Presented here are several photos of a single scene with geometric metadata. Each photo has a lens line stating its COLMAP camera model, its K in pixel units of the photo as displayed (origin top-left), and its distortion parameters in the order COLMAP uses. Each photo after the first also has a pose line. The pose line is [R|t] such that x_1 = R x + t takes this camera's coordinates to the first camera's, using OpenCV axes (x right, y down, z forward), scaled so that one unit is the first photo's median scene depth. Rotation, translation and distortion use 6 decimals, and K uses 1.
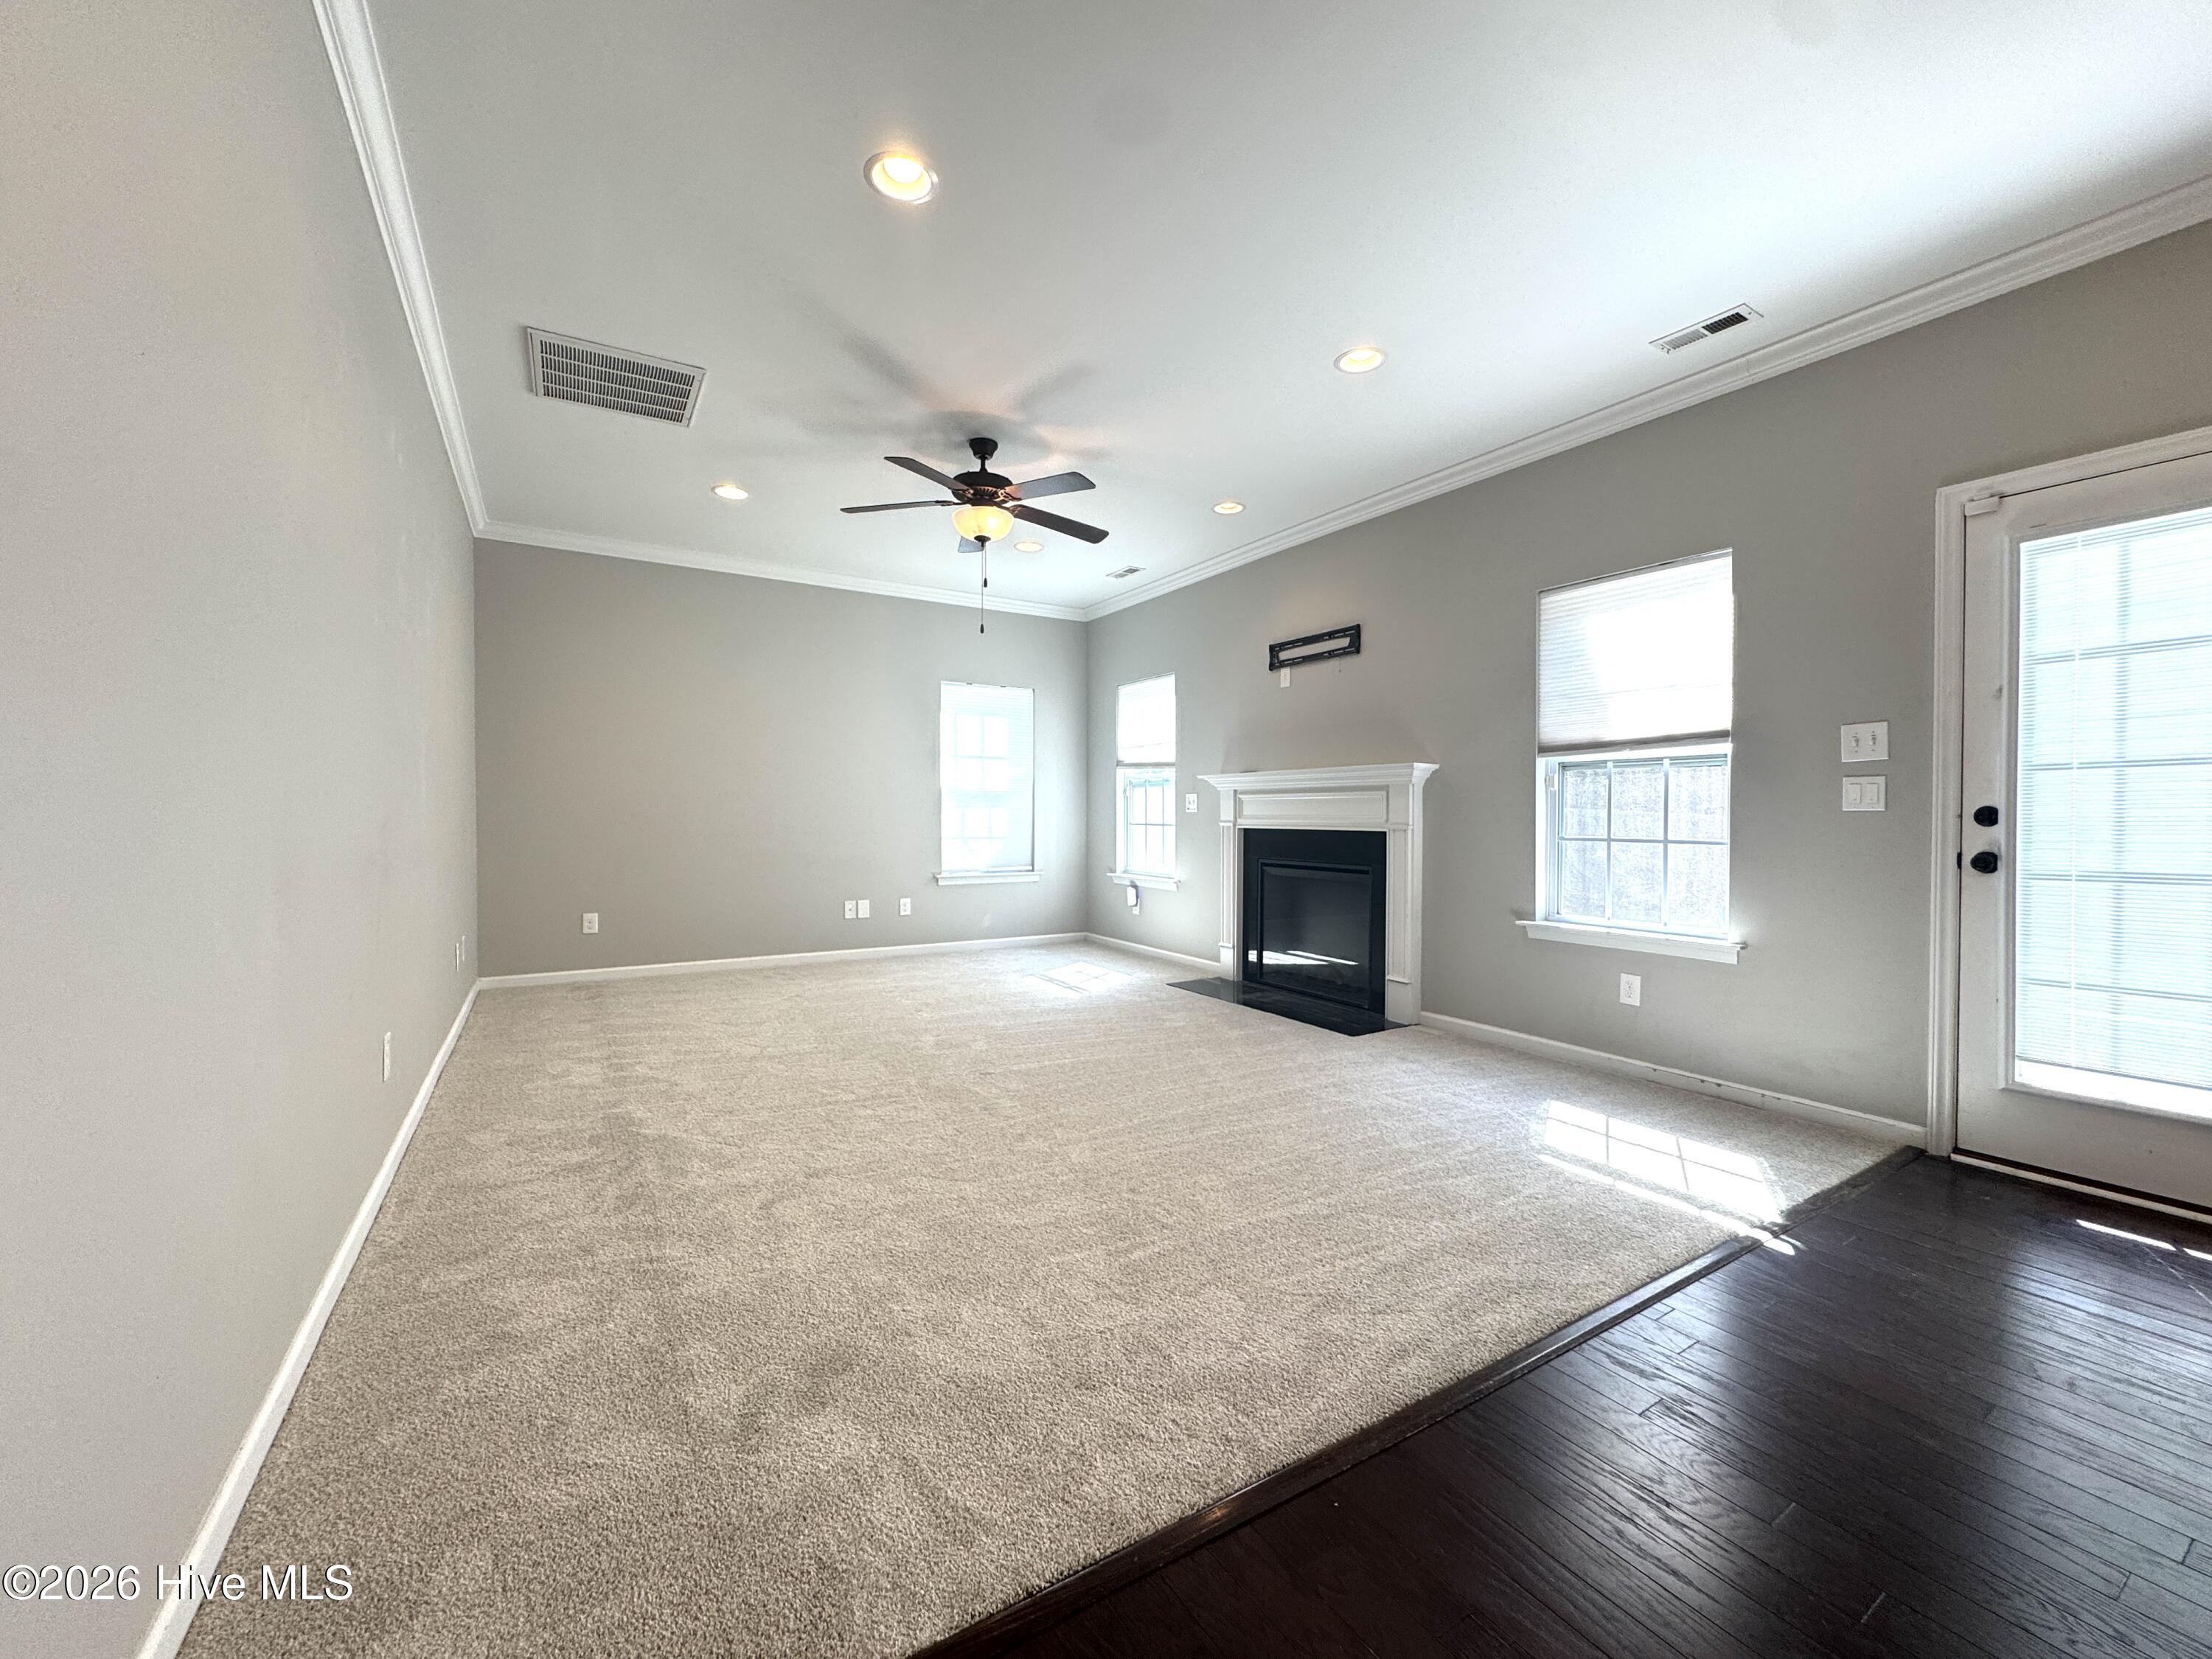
lens RADIAL K [[887.1, 0, 1103.9], [0, 887.1, 823.4], [0, 0, 1]] dist [-0.000381, 0.000299]
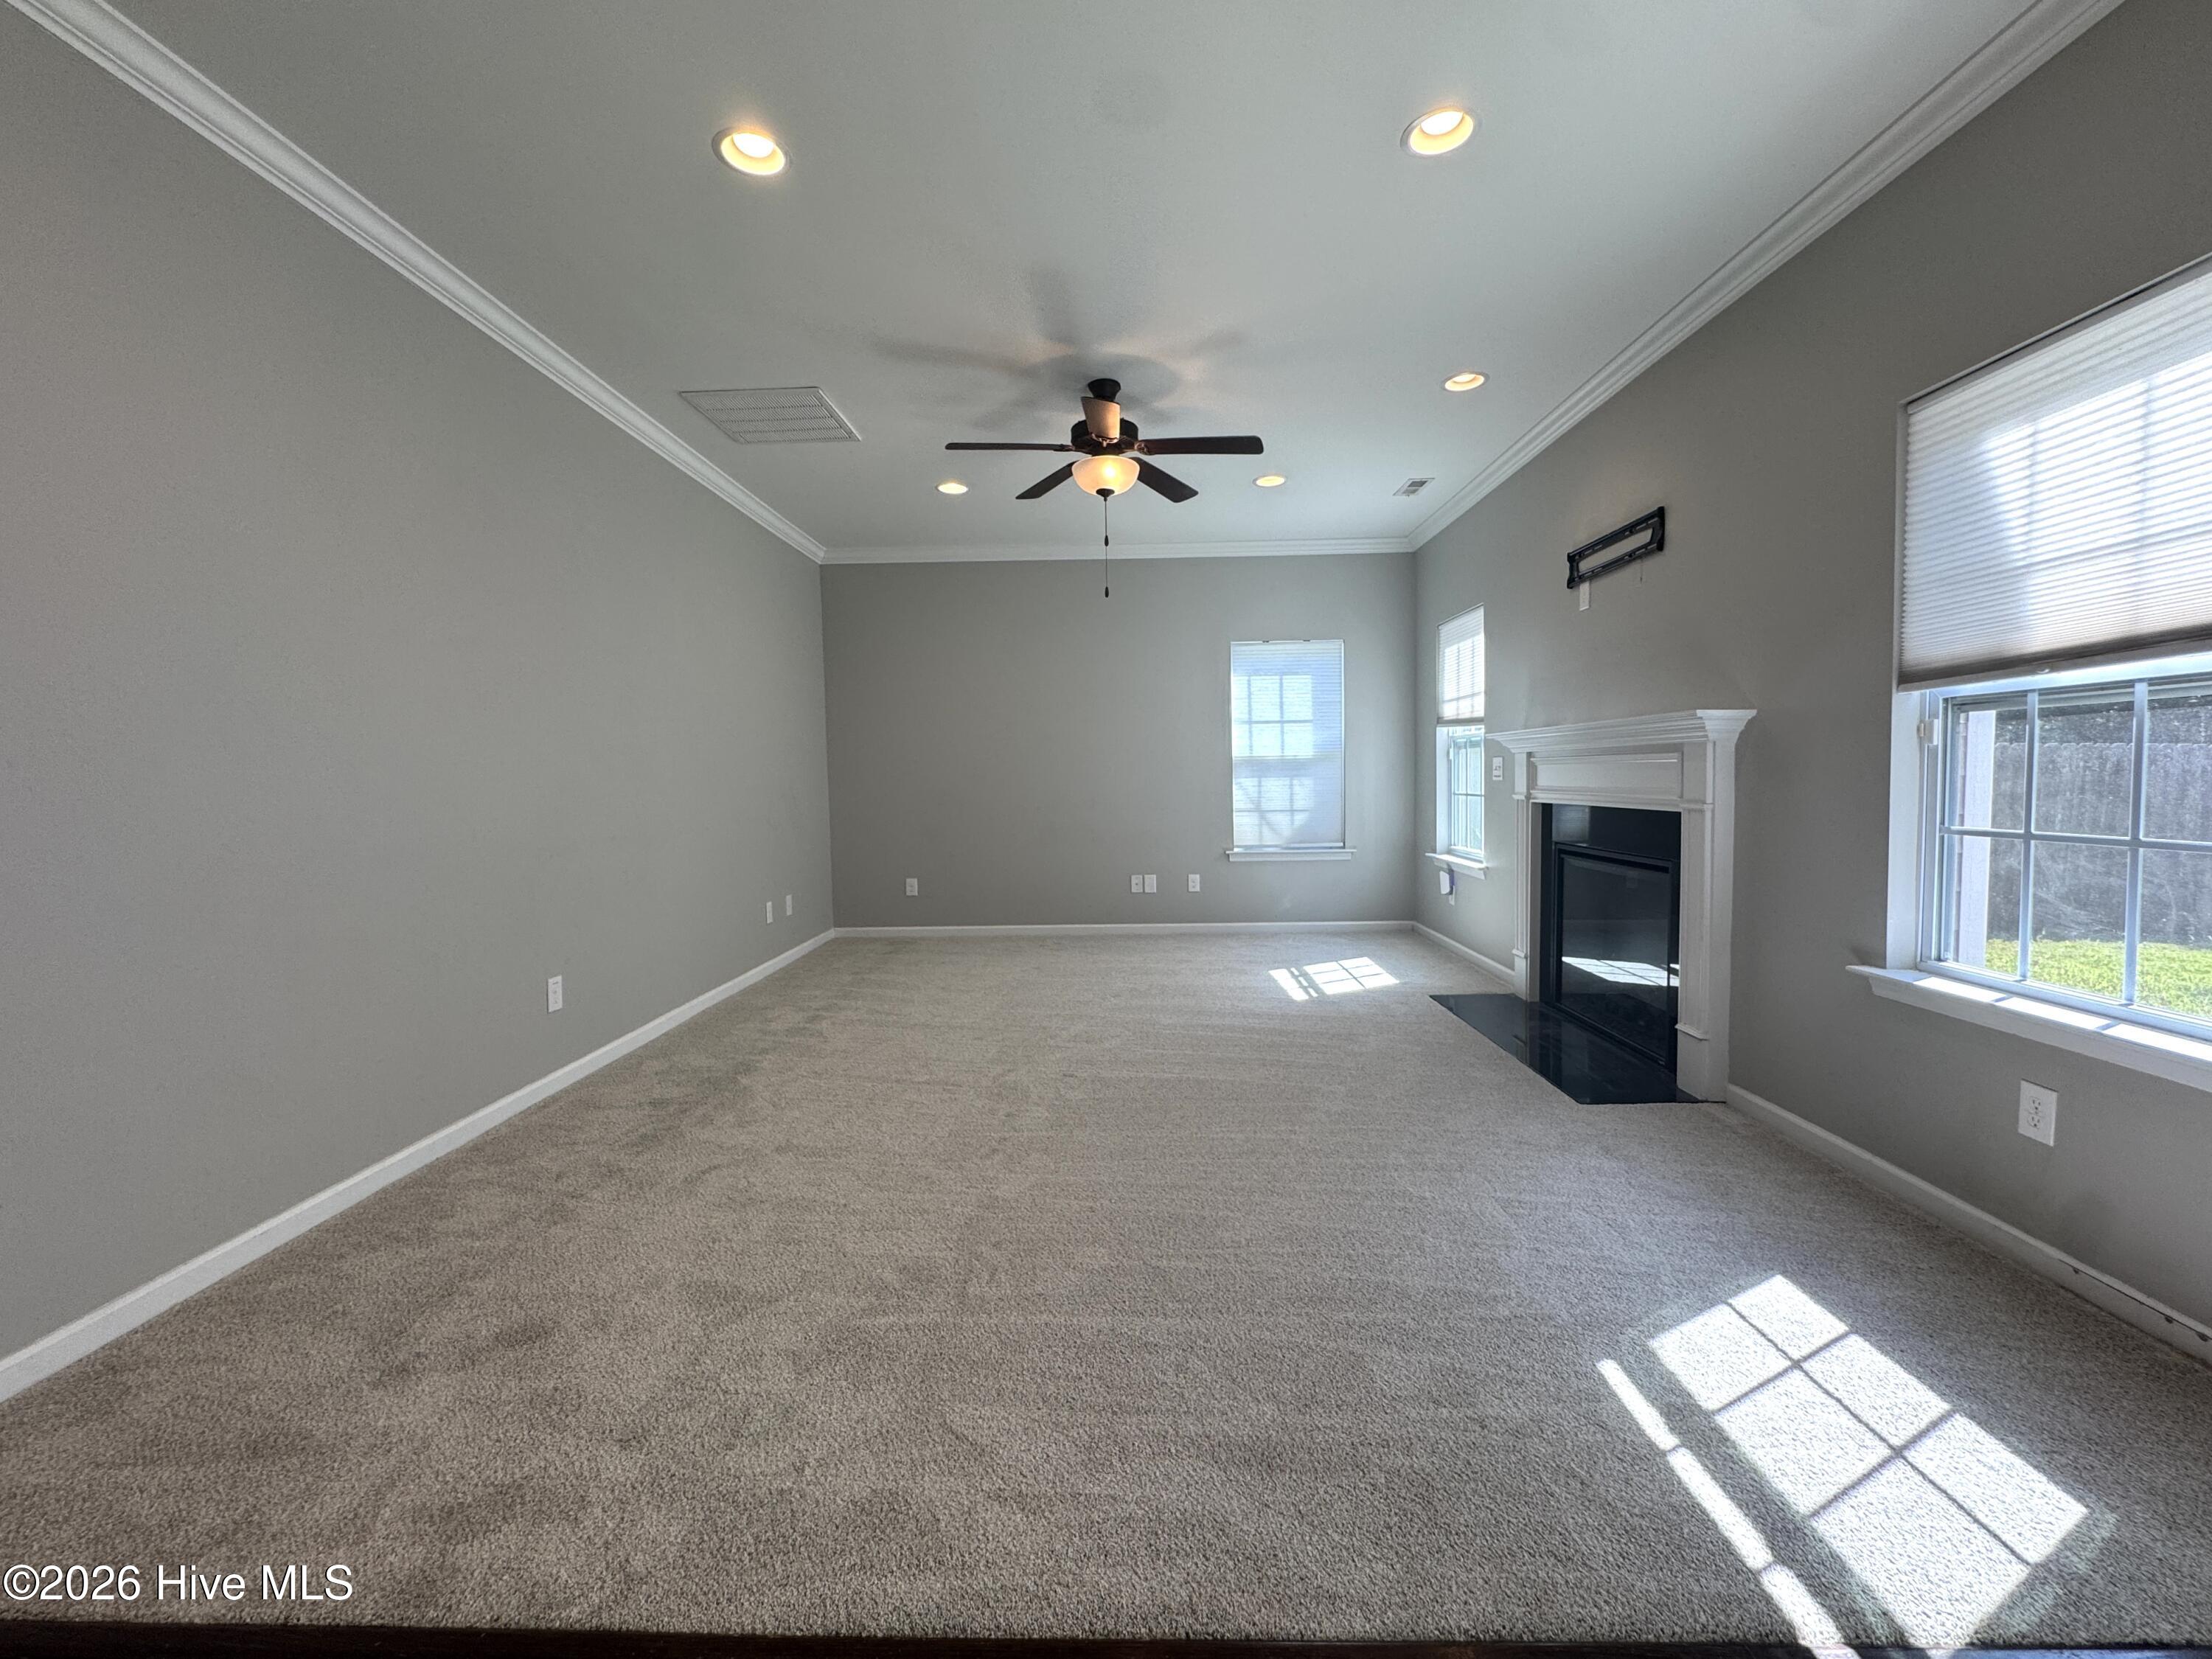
lens RADIAL K [[907.4, 0, 1101.7], [0, 907.4, 823.7], [0, 0, 1]] dist [-0.001122, 0.000256]
pose [[0.838044, 0.009895, -0.545513, 0.370583], [0.015052, 0.999036, 0.041245, -0.019785], [0.545395, -0.042776, 0.837087, 0.204648]]
